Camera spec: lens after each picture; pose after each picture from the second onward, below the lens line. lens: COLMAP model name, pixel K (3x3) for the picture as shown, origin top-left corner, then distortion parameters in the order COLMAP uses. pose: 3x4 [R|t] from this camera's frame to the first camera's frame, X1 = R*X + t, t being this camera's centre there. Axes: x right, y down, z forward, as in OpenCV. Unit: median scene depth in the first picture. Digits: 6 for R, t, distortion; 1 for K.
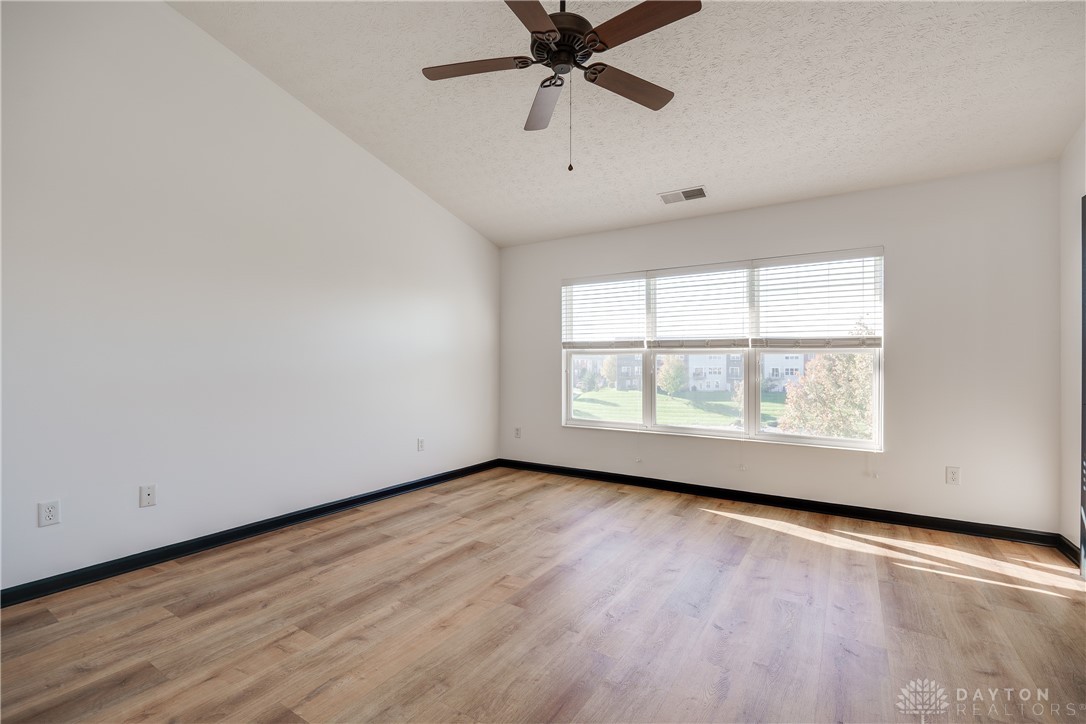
lens RADIAL K [[480.6, 0, 540.1], [0, 480.6, 373.3], [0, 0, 1]] dist [-0.006452, 0.000563]
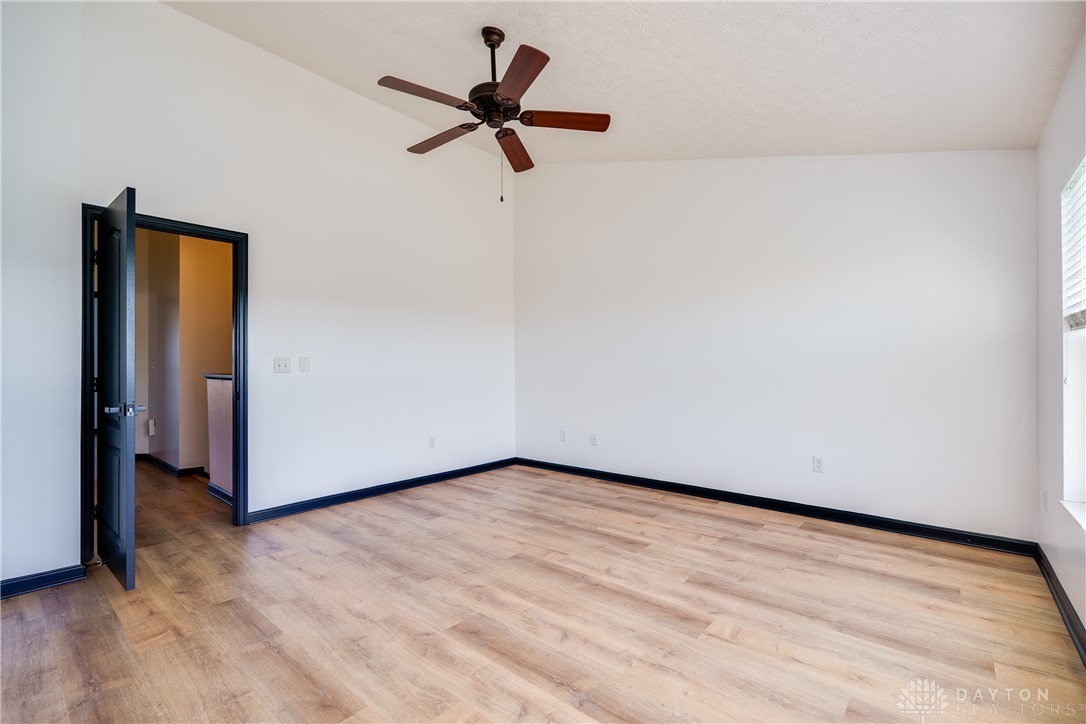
lens RADIAL K [[480.6, 0, 539.9], [0, 480.6, 359.4], [0, 0, 1]] dist [-0.006452, 0.000563]
pose [[-0.136172, -0.016695, -0.990545, 0.785945], [-0.016785, 0.999753, -0.014543, -0.012324], [0.990543, 0.014646, -0.136419, 0.804684]]
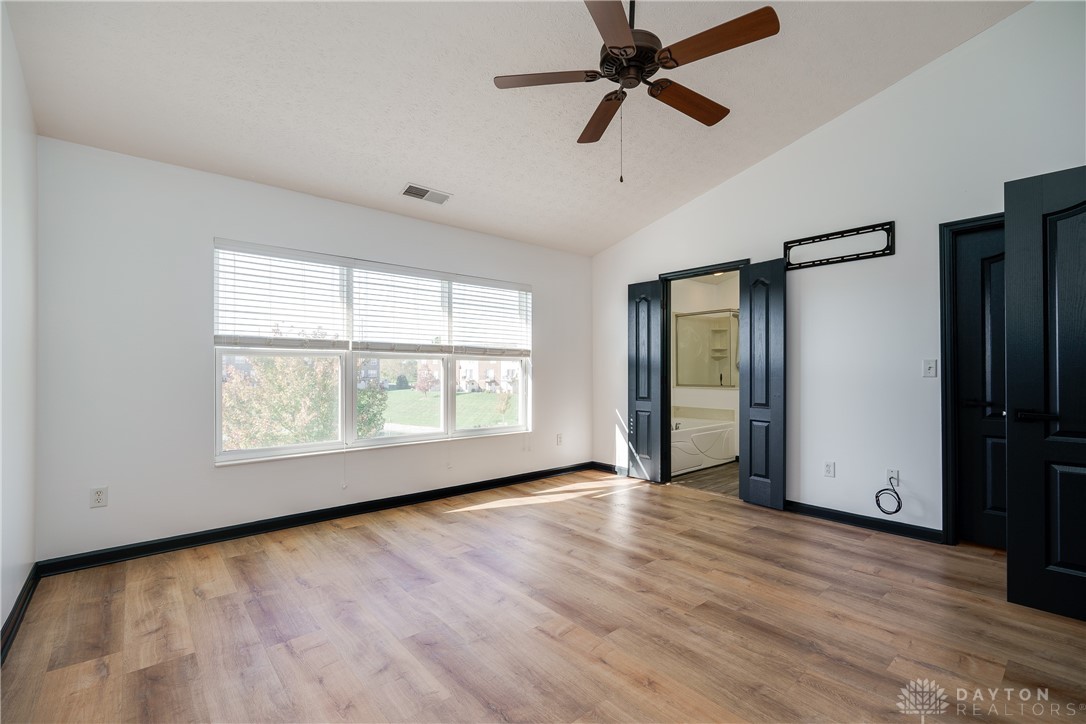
lens RADIAL K [[480.6, 0, 547.2], [0, 480.6, 372.3], [0, 0, 1]] dist [-0.006452, 0.000563]
pose [[0.271604, -0.005500, 0.962393, -0.627335], [0.018649, 0.999826, 0.000451, -0.008733], [-0.962228, 0.017825, 0.271659, 0.561214]]
